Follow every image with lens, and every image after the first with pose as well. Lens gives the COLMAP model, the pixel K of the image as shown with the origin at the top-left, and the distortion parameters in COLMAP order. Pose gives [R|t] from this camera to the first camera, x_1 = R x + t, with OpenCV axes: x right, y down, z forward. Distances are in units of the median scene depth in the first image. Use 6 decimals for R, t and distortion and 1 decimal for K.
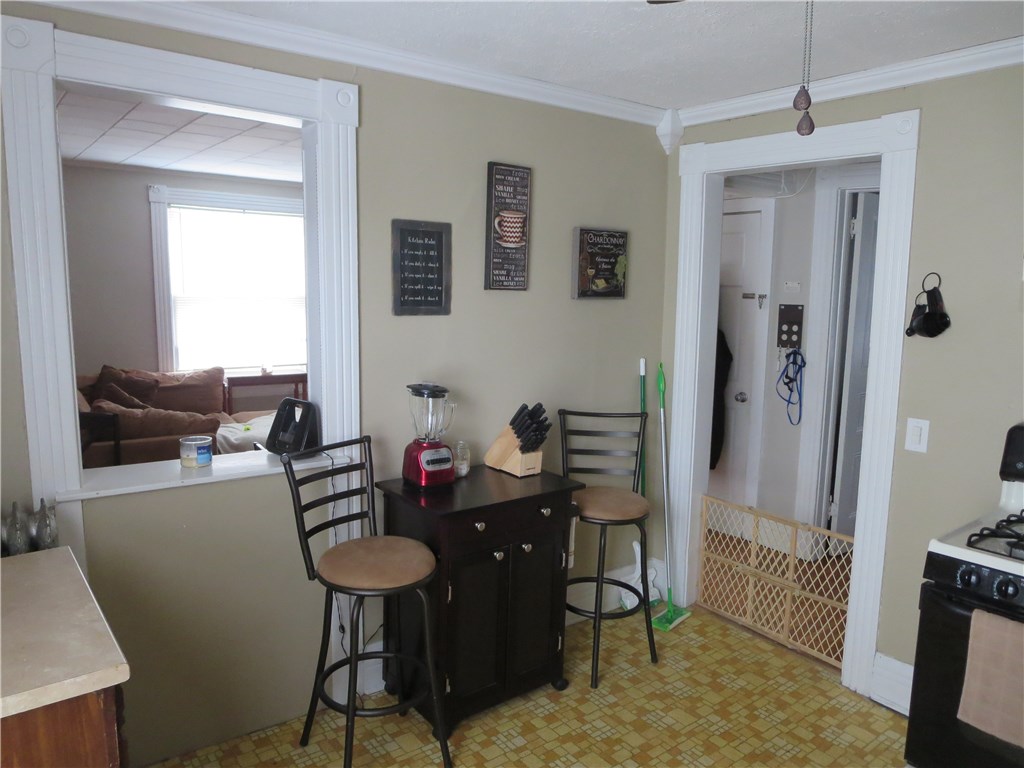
lens RADIAL K [[725.1, 0, 511.2], [0, 725.1, 384.1], [0, 0, 1]] dist [-0.012929, -0.008866]
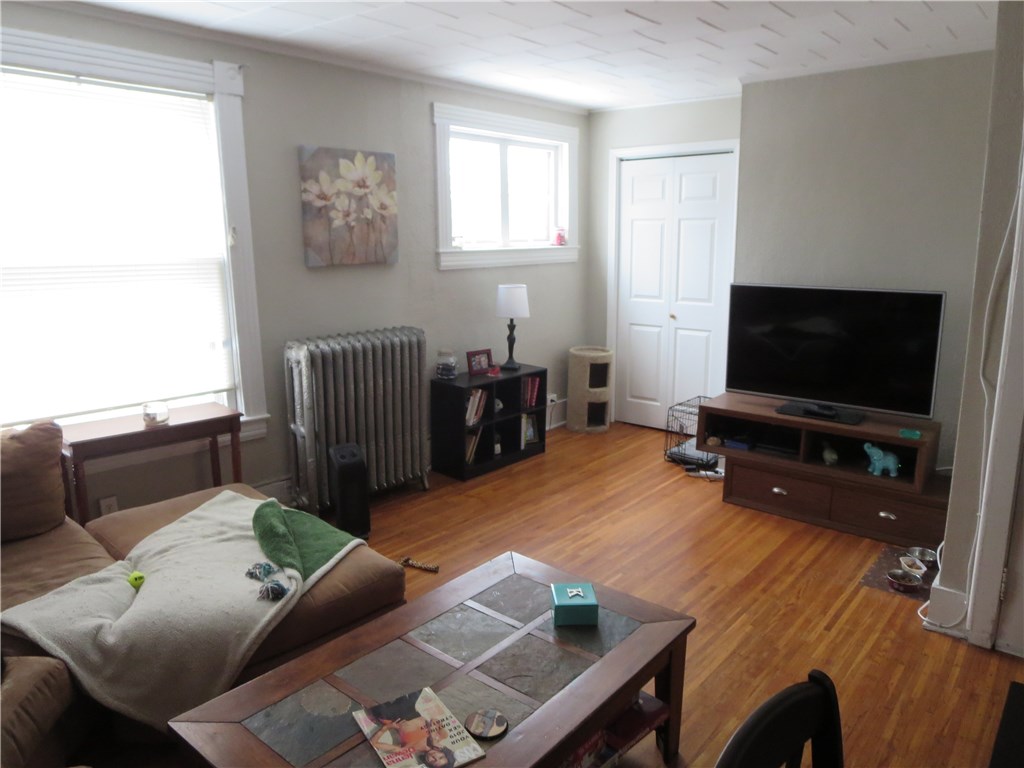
lens RADIAL K [[725.1, 0, 512.3], [0, 725.1, 381.5], [0, 0, 1]] dist [-0.012929, -0.008866]
pose [[0.980806, -0.058220, 0.186090, -0.193727], [0.045145, 0.996255, 0.073745, -0.068807], [-0.189686, -0.063928, 0.979761, 0.485893]]
